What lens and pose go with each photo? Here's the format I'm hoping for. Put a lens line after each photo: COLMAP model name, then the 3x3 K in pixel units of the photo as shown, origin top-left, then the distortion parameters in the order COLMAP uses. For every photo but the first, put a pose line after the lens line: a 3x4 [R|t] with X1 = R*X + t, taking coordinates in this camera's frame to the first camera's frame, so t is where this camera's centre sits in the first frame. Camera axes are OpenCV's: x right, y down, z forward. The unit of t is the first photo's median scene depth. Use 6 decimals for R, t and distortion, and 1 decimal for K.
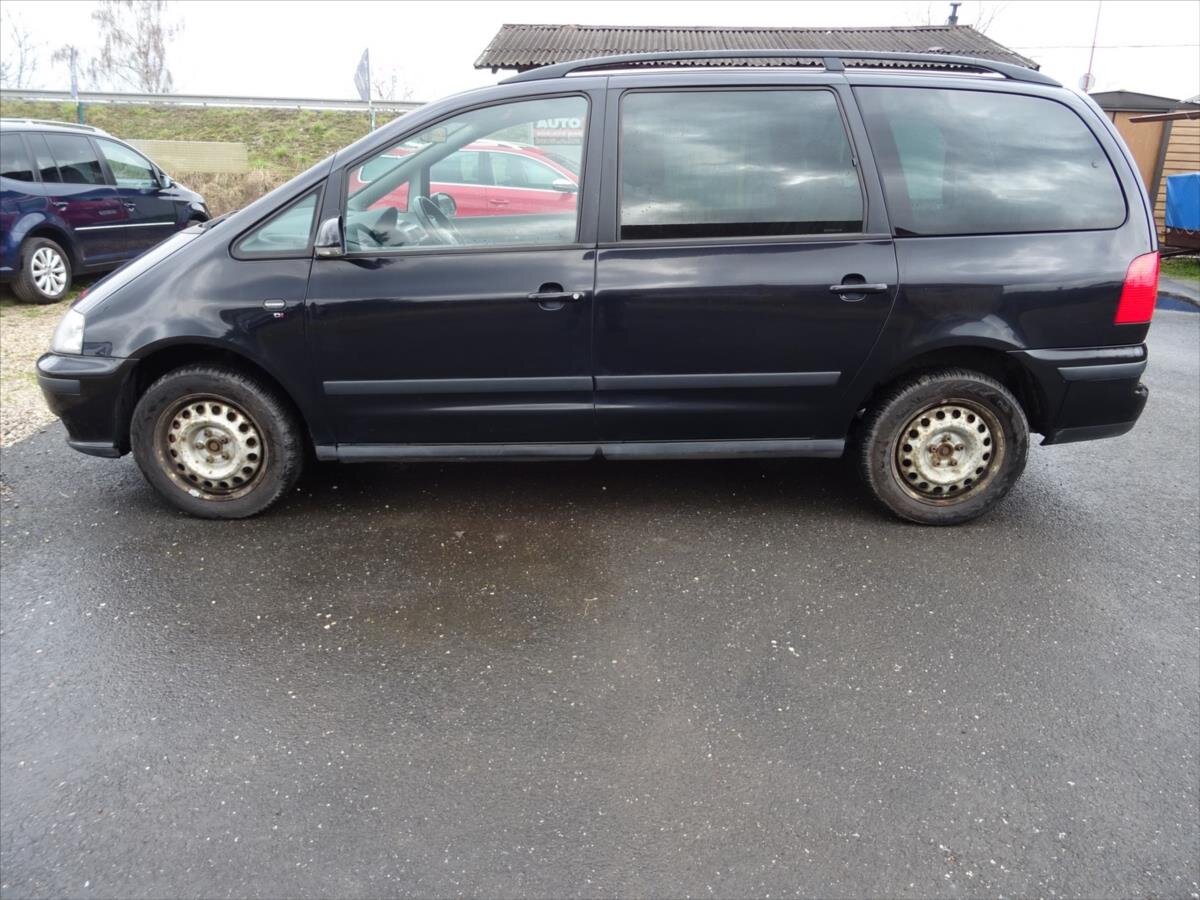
lens RADIAL K [[845.2, 0, 595.7], [0, 845.2, 475.2], [0, 0, 1]] dist [0.004876, -0.002678]
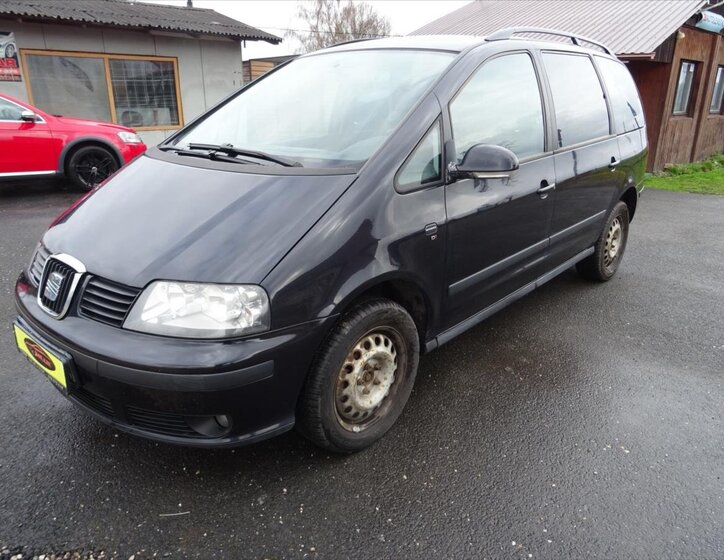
lens RADIAL K [[543.1, 0, 359.4], [0, 543.1, 275.3], [0, 0, 1]] dist [-0.002456, 0.006920]
pose [[0.645110, -0.237389, 0.726278, -0.926756], [0.239097, 0.965496, 0.103203, -0.227743], [-0.725717, 0.107073, 0.679610, 0.568964]]
